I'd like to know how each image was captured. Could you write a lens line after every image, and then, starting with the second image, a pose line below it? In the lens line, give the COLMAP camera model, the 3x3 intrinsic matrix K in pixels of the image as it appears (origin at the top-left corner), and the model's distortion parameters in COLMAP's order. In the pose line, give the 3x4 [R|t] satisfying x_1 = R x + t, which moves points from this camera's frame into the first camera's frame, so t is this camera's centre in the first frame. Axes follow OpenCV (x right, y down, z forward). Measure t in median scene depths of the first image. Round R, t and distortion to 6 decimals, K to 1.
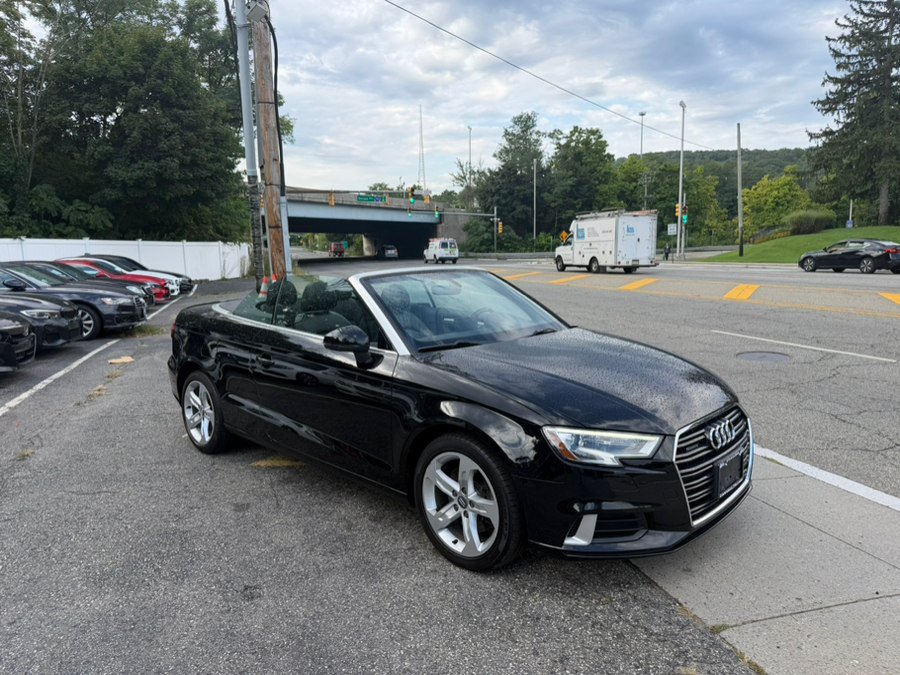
lens RADIAL K [[670.0, 0, 441.3], [0, 670.0, 338.0], [0, 0, 1]] dist [0.056663, -0.084975]
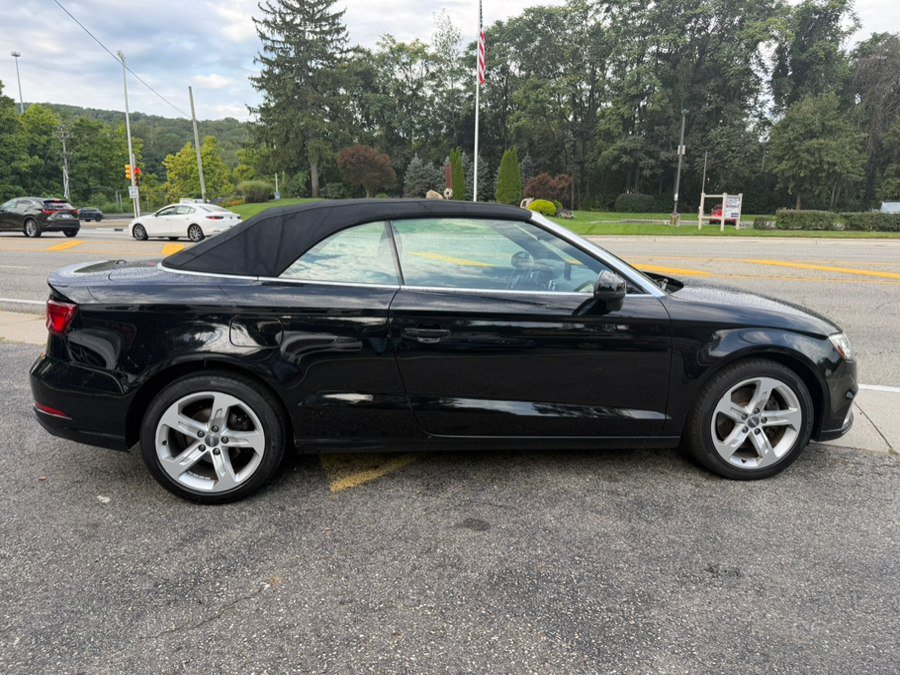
lens RADIAL K [[676.1, 0, 447.4], [0, 676.1, 340.0], [0, 0, 1]] dist [0.007698, -0.007809]
pose [[0.620058, -0.124219, 0.774659, -0.268929], [0.088750, 0.992154, 0.088057, -0.006887], [-0.779520, 0.014150, 0.626218, 0.169350]]
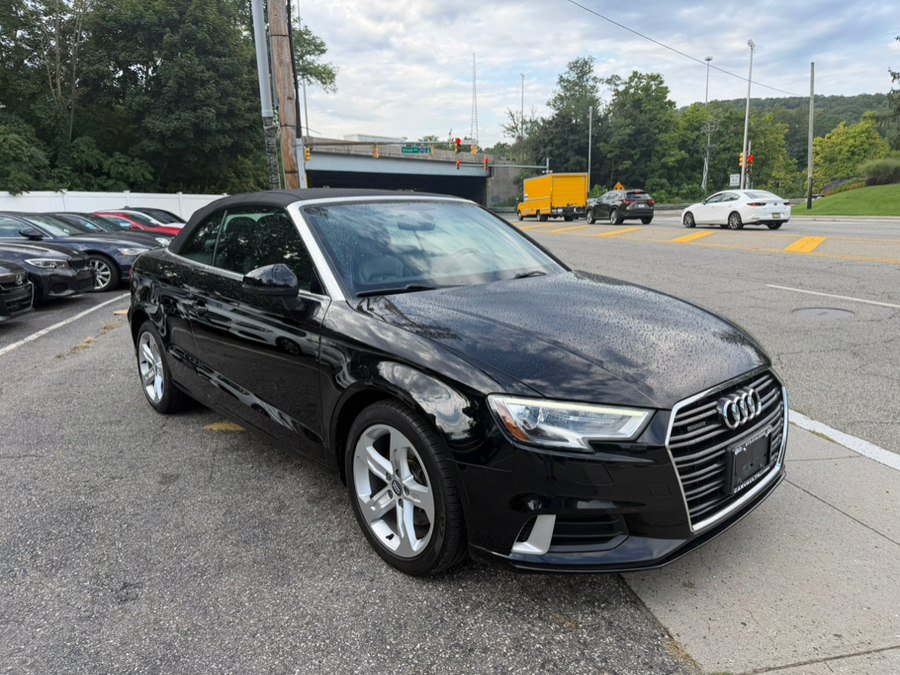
lens RADIAL K [[668.6, 0, 447.0], [0, 668.6, 339.2], [0, 0, 1]] dist [0.008848, -0.012267]
pose [[0.996969, 0.011996, -0.076869, 0.036056], [-0.007071, 0.997923, 0.064022, 0.005491], [0.077477, -0.063285, 0.994984, 0.060575]]
